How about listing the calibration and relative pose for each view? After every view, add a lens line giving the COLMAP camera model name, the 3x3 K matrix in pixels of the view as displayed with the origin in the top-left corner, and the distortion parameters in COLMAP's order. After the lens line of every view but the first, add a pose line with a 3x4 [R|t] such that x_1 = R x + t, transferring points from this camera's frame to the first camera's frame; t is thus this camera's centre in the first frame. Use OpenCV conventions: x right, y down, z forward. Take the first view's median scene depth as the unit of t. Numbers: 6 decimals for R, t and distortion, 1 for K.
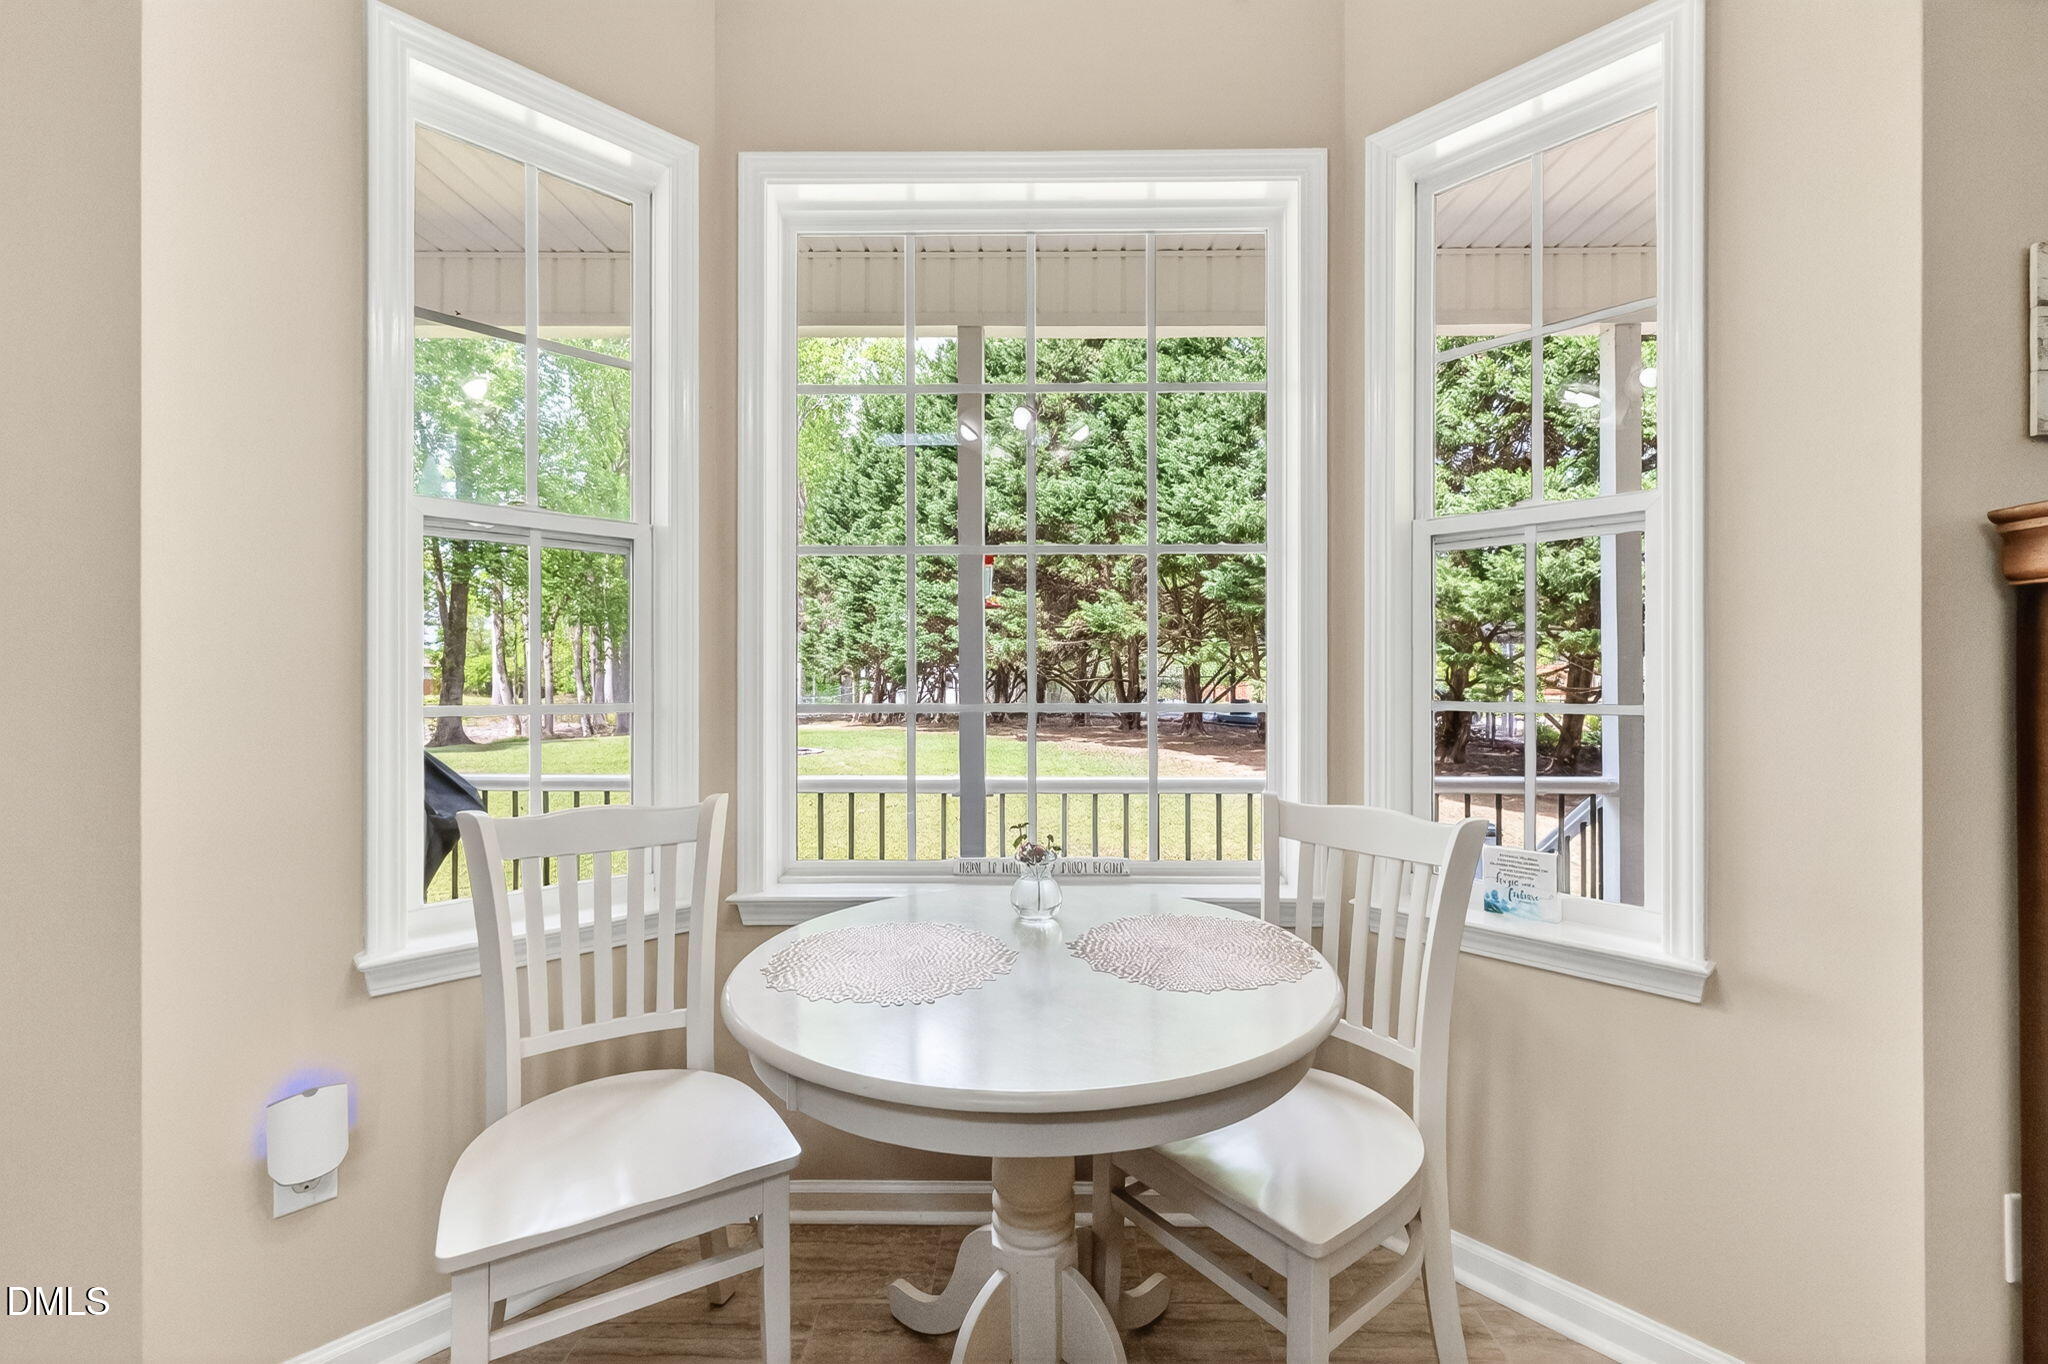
lens RADIAL K [[871.1, 0, 1022.8], [0, 871.1, 687.5], [0, 0, 1]] dist [0.010547, 0.000093]
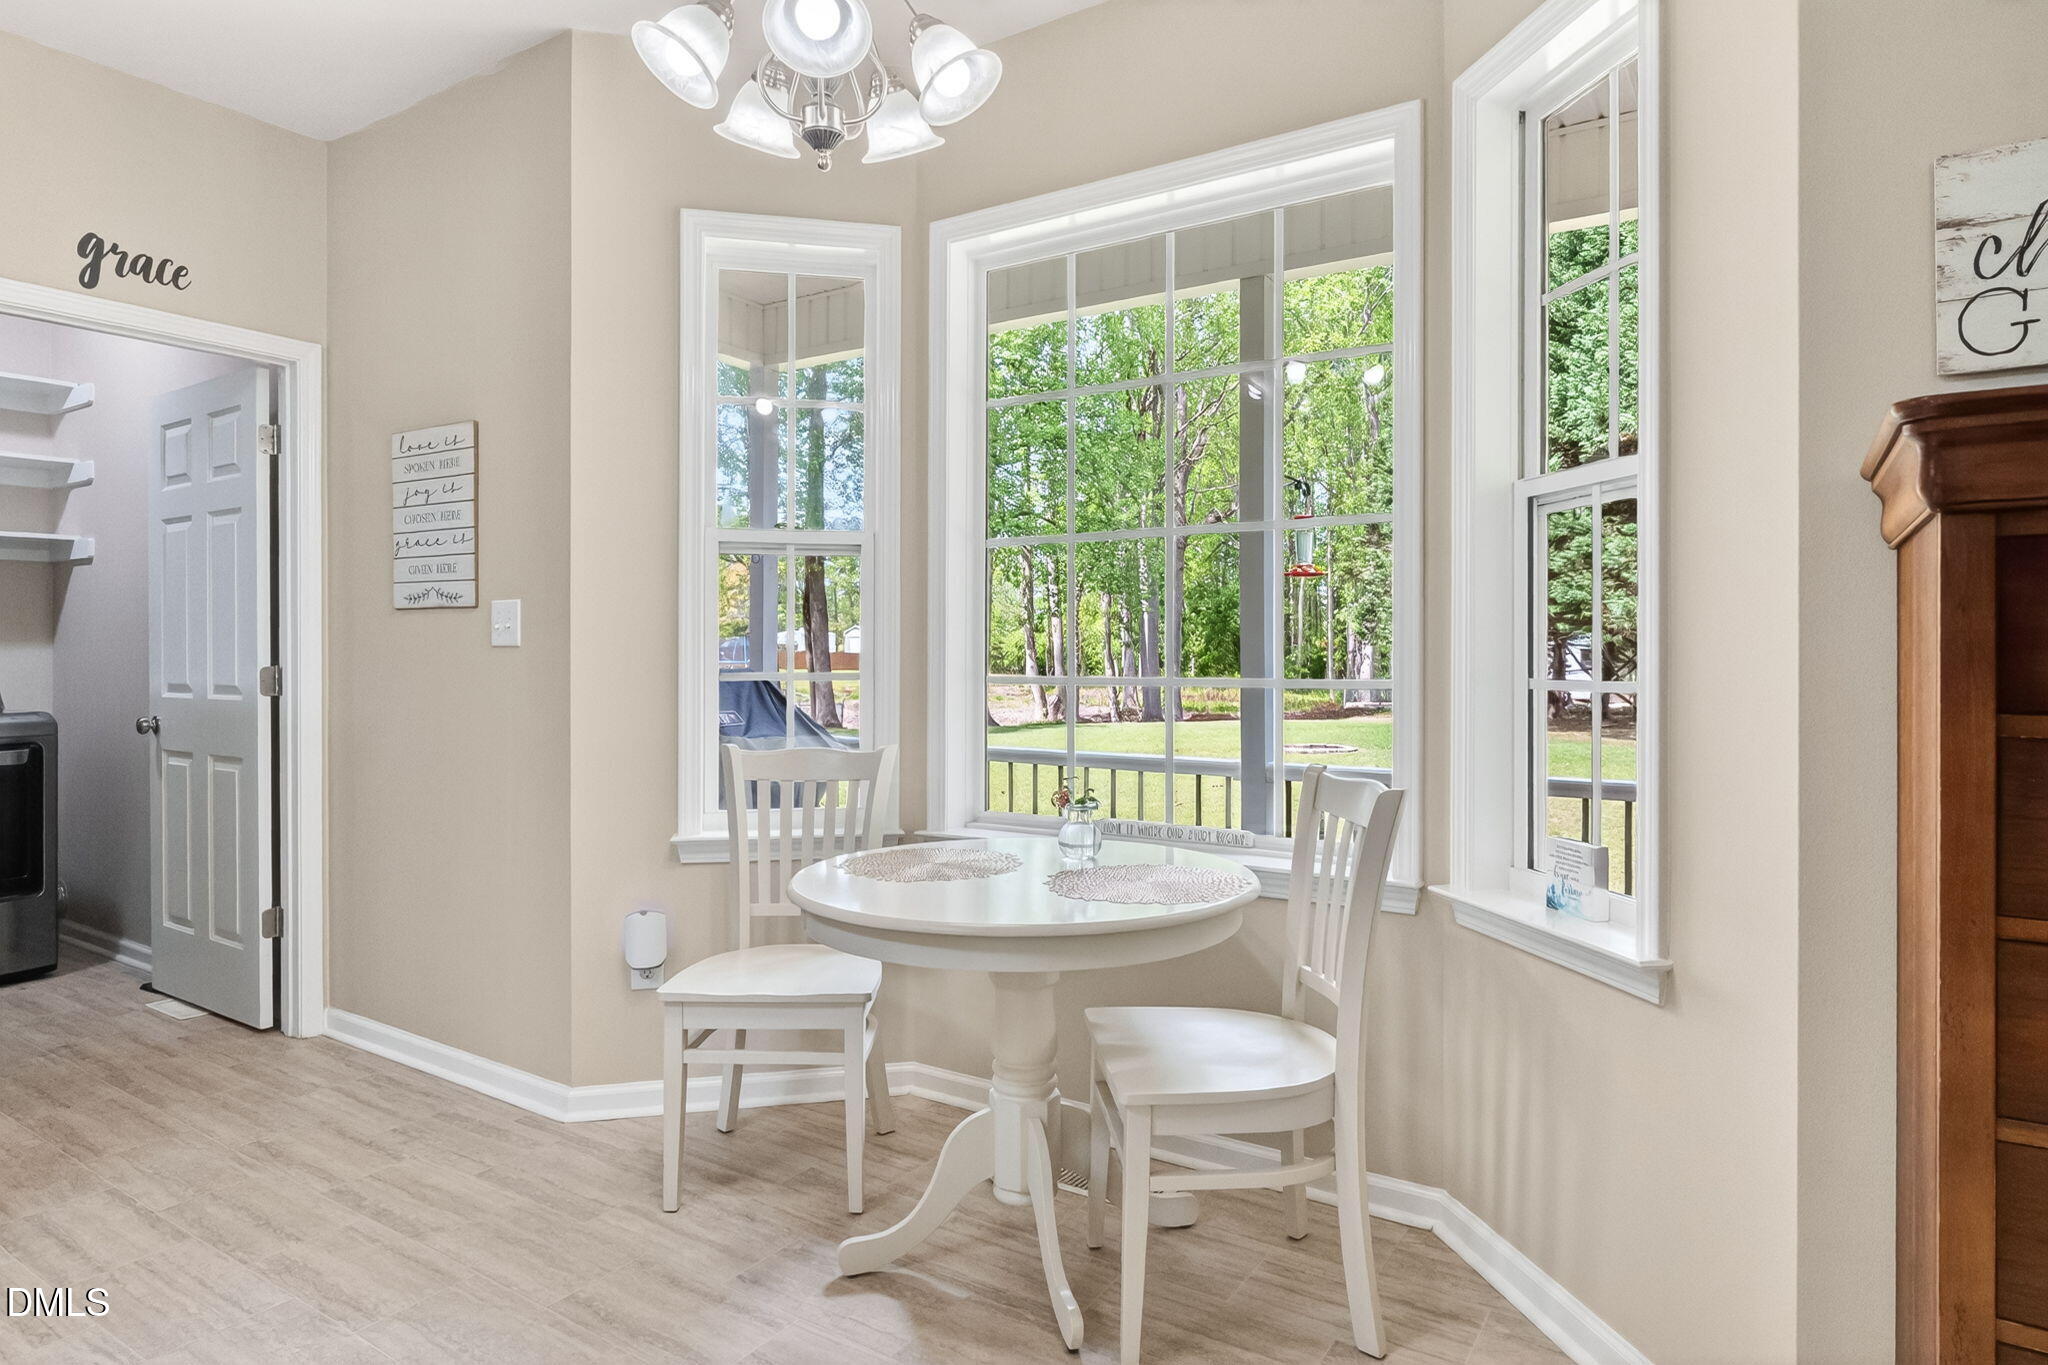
lens RADIAL K [[1157.5, 0, 1024.0], [0, 1157.5, 682.5], [0, 0, 1]] dist [0.001587, 0.000648]
pose [[0.844847, 0.011332, -0.534887, 0.674214], [-0.004280, 0.999887, 0.014424, 0.003818], [0.534990, -0.009897, 0.844800, -0.306192]]
